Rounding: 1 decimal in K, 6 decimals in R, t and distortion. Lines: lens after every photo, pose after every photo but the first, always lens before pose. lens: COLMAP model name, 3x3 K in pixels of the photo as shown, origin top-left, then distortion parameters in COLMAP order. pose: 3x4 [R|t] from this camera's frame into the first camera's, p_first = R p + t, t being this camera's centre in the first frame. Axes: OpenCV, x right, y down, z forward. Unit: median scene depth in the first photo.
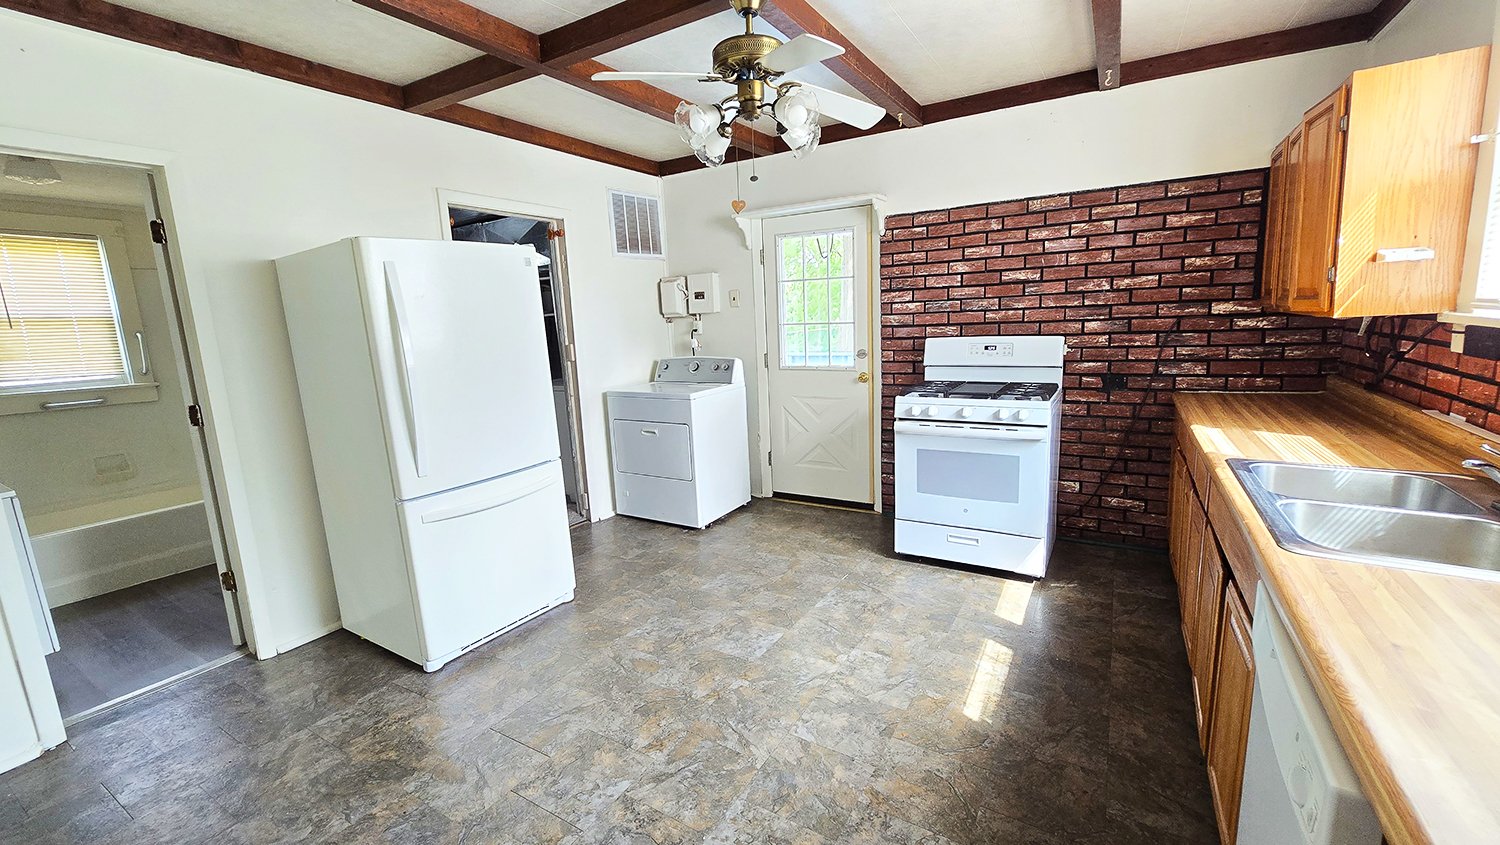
lens RADIAL K [[613.6, 0, 748.0], [0, 613.6, 418.6], [0, 0, 1]] dist [-0.004628, -0.000272]
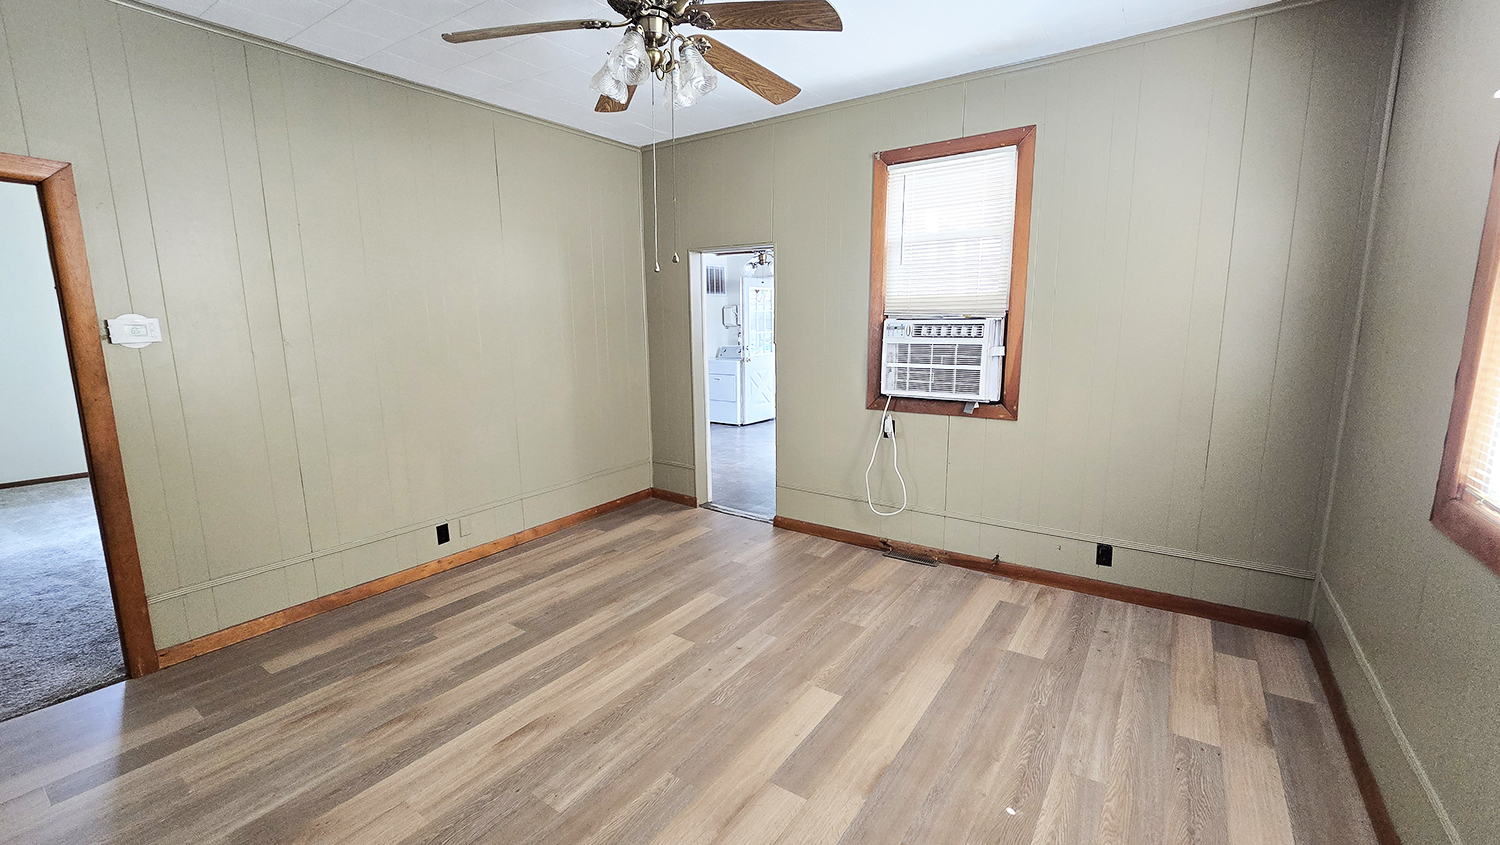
lens RADIAL K [[613.6, 0, 748.0], [0, 613.6, 418.6], [0, 0, 1]] dist [-0.004628, -0.000272]
pose [[0.996921, 0.048377, -0.061714, 0.106070], [-0.049607, 0.998597, -0.018548, 0.238459], [0.060730, 0.021553, 0.997921, -1.375019]]
